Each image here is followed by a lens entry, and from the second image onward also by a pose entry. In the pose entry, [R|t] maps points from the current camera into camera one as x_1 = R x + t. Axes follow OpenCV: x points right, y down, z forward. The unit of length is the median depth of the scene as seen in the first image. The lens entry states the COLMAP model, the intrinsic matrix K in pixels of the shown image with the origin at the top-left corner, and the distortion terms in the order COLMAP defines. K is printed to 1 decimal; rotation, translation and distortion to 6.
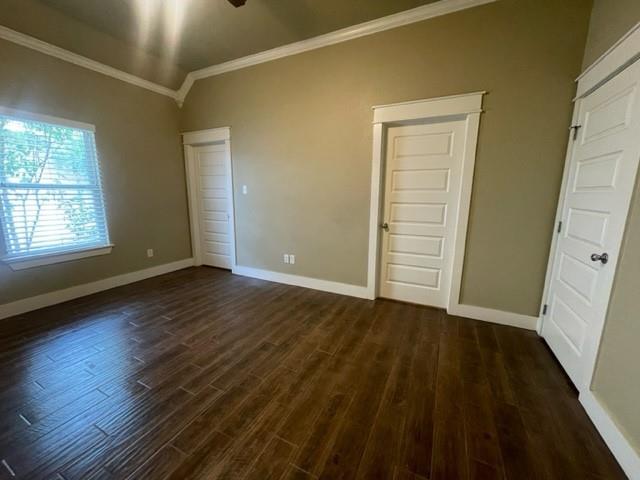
lens RADIAL K [[257.7, 0, 320.0], [0, 257.7, 240.0], [0, 0, 1]] dist [-0.001853, -0.000239]
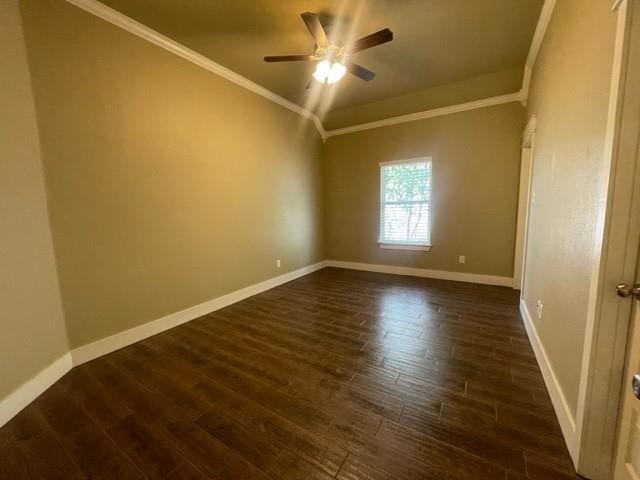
lens RADIAL K [[257.7, 0, 320.0], [0, 257.7, 240.0], [0, 0, 1]] dist [-0.001853, -0.000239]
pose [[-0.103124, 0.113554, -0.988165, 0.982125], [-0.151383, 0.980097, 0.128425, -0.160719], [0.983081, 0.162835, -0.083881, 1.006632]]
